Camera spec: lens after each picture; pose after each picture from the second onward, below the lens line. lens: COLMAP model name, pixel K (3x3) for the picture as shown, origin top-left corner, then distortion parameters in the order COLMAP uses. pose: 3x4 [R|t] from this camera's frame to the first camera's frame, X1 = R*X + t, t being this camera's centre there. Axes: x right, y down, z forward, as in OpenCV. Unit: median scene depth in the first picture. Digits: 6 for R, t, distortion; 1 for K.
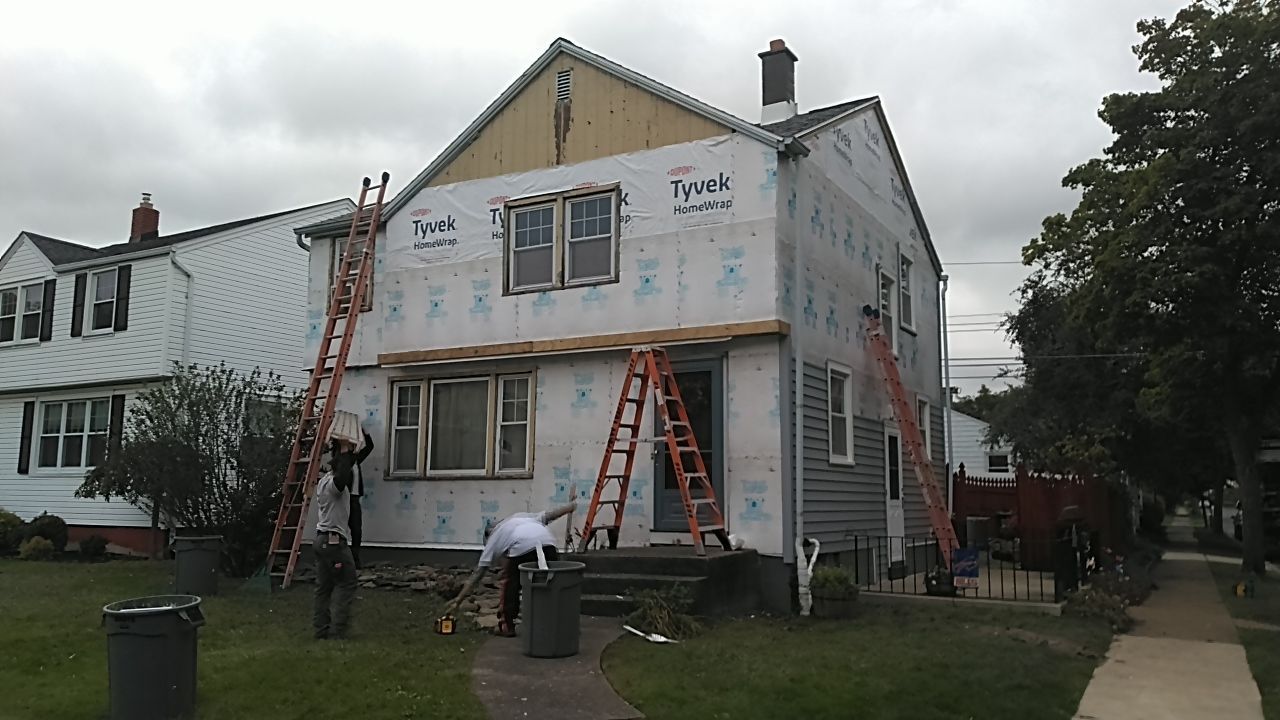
lens RADIAL K [[987.4, 0, 640.0], [0, 987.4, 360.0], [0, 0, 1]] dist [0.002225, -0.002111]
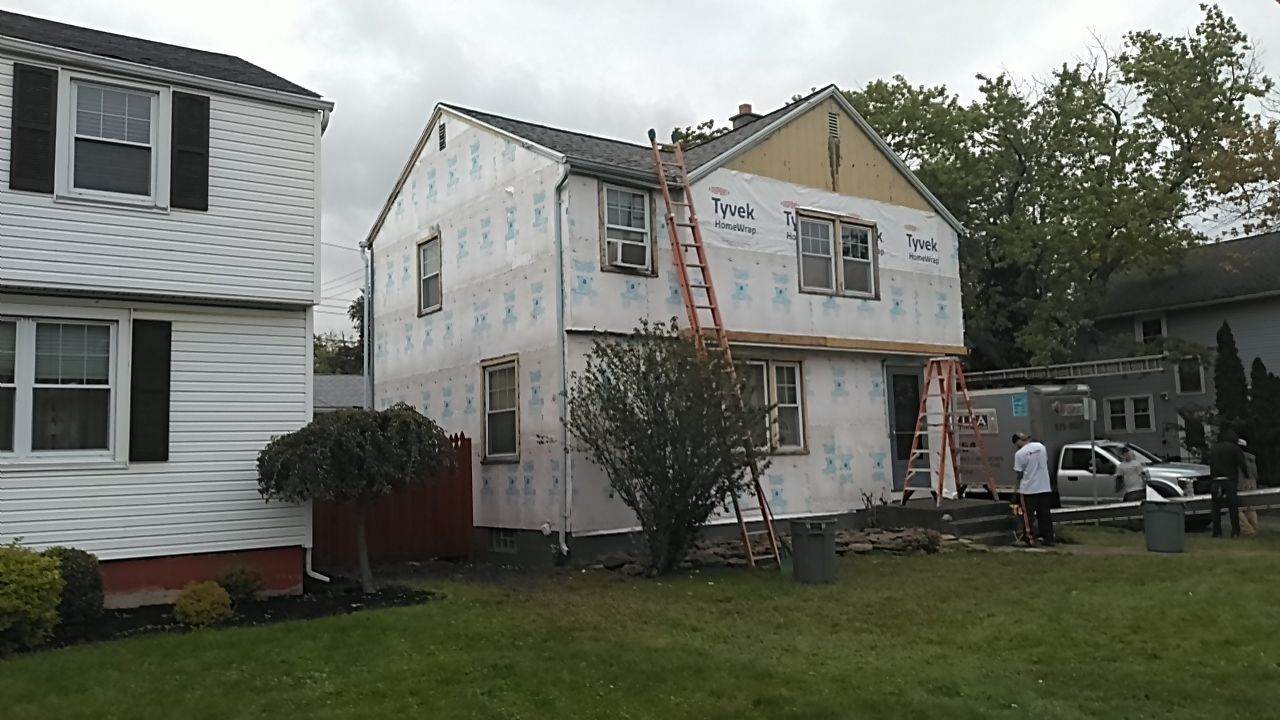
lens RADIAL K [[987.4, 0, 640.0], [0, 987.4, 360.0], [0, 0, 1]] dist [0.002225, -0.002111]
pose [[0.428779, 0.074739, 0.900312, -1.225532], [-0.092328, 0.994979, -0.038626, 0.071820], [-0.898679, -0.066562, 0.433527, 0.669817]]
